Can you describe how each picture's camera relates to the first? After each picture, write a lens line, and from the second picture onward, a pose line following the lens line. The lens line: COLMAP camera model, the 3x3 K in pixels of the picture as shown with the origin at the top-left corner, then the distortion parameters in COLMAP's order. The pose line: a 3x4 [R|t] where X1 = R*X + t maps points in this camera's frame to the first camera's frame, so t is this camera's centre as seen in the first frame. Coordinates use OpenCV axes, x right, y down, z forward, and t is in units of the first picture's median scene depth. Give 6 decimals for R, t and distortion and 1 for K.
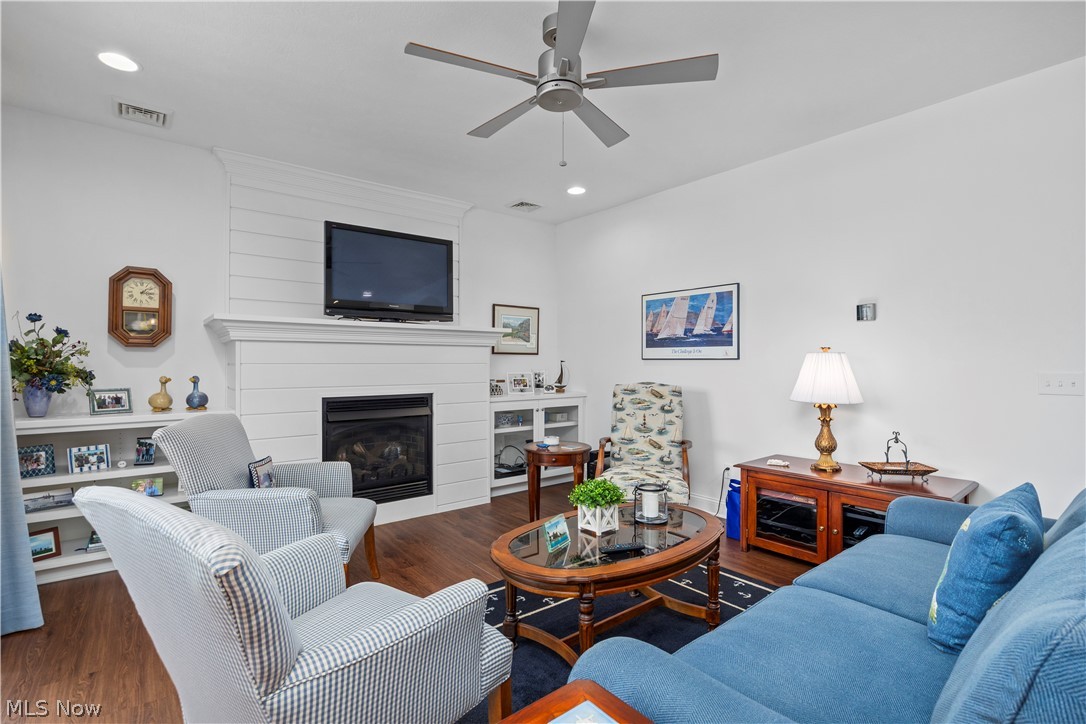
lens RADIAL K [[510.0, 0, 543.0], [0, 510.0, 362.0], [0, 0, 1]] dist [-0.000732, -0.000159]
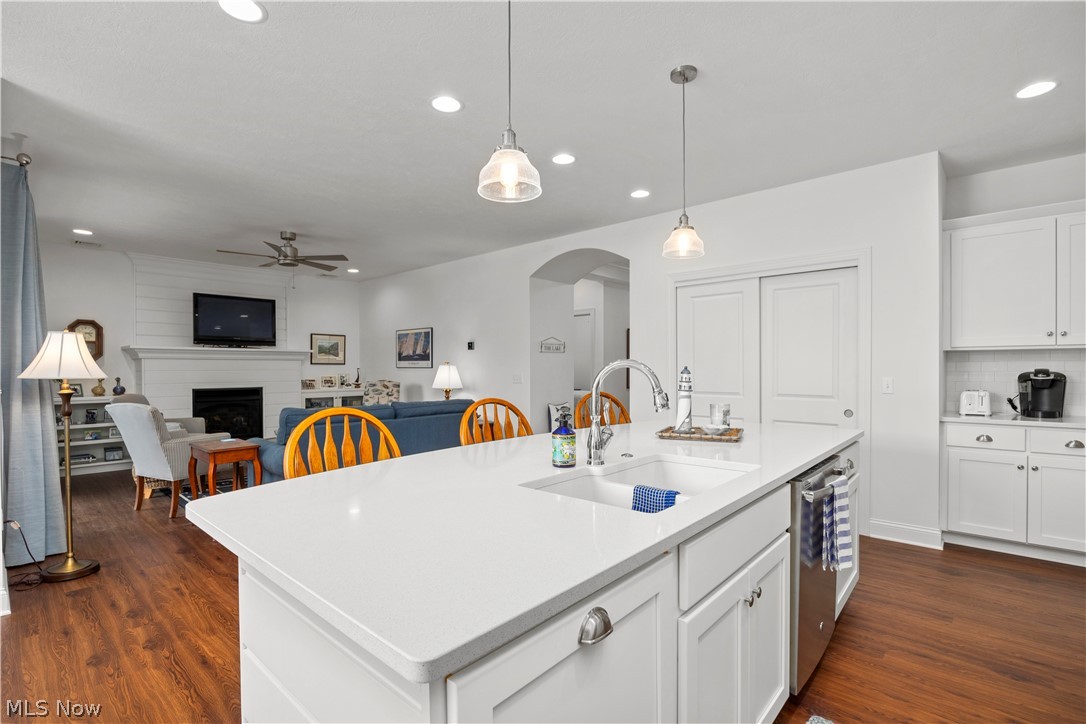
lens RADIAL K [[505.1, 0, 537.2], [0, 505.1, 376.0], [0, 0, 1]] dist [-0.001798, -0.000142]
pose [[0.988317, -0.003290, 0.152375, 0.492190], [0.000587, 0.999842, 0.017785, -0.008488], [-0.152410, -0.017488, 0.988163, -0.939014]]
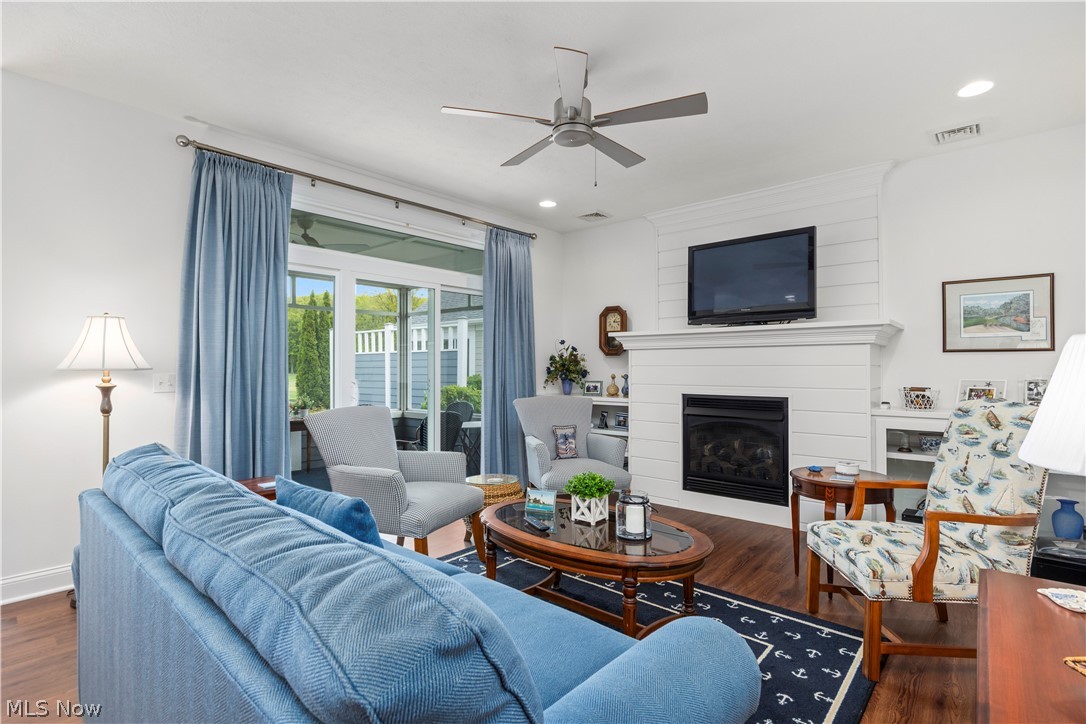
lens RADIAL K [[519.8, 0, 547.2], [0, 519.8, 358.2], [0, 0, 1]] dist [-0.019832, 0.000023]
pose [[0.185951, -0.016488, -0.982421, 0.672321], [0.002326, 0.999864, -0.016341, 0.004267], [0.982556, 0.000754, 0.185964, 0.425049]]
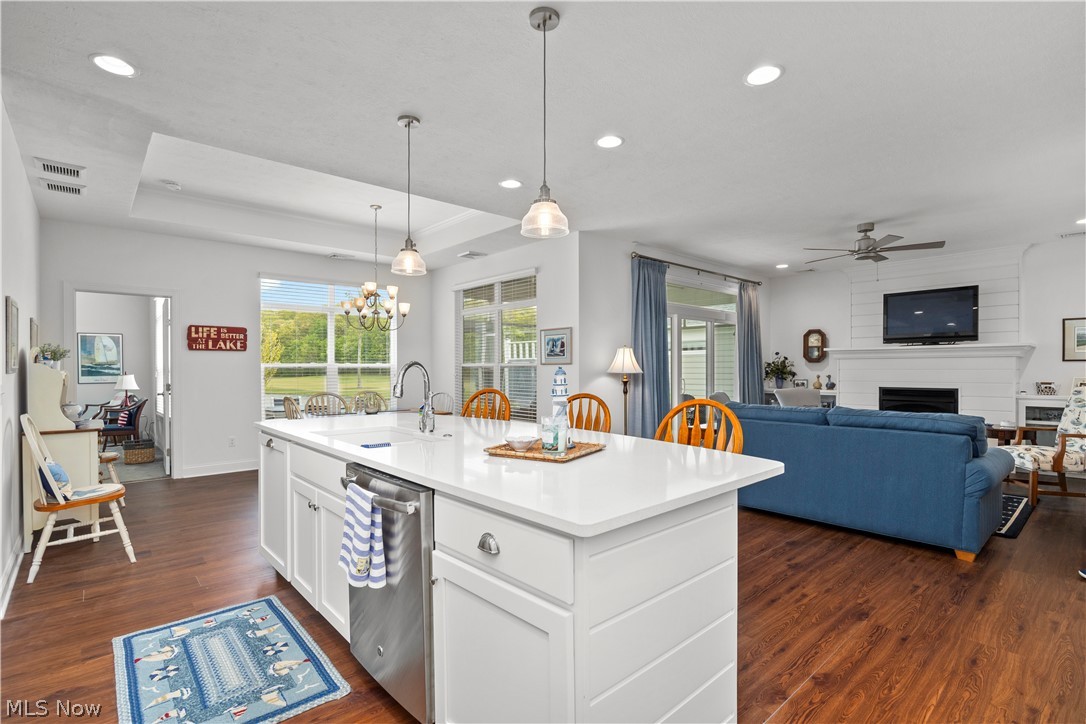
lens RADIAL K [[514.1, 0, 540.8], [0, 514.1, 370.5], [0, 0, 1]] dist [-0.016739, -0.000105]
pose [[0.059526, 0.002720, -0.998223, 1.326175], [0.004297, 0.999986, 0.002982, -0.003682], [0.998218, -0.004467, 0.059513, -0.369441]]
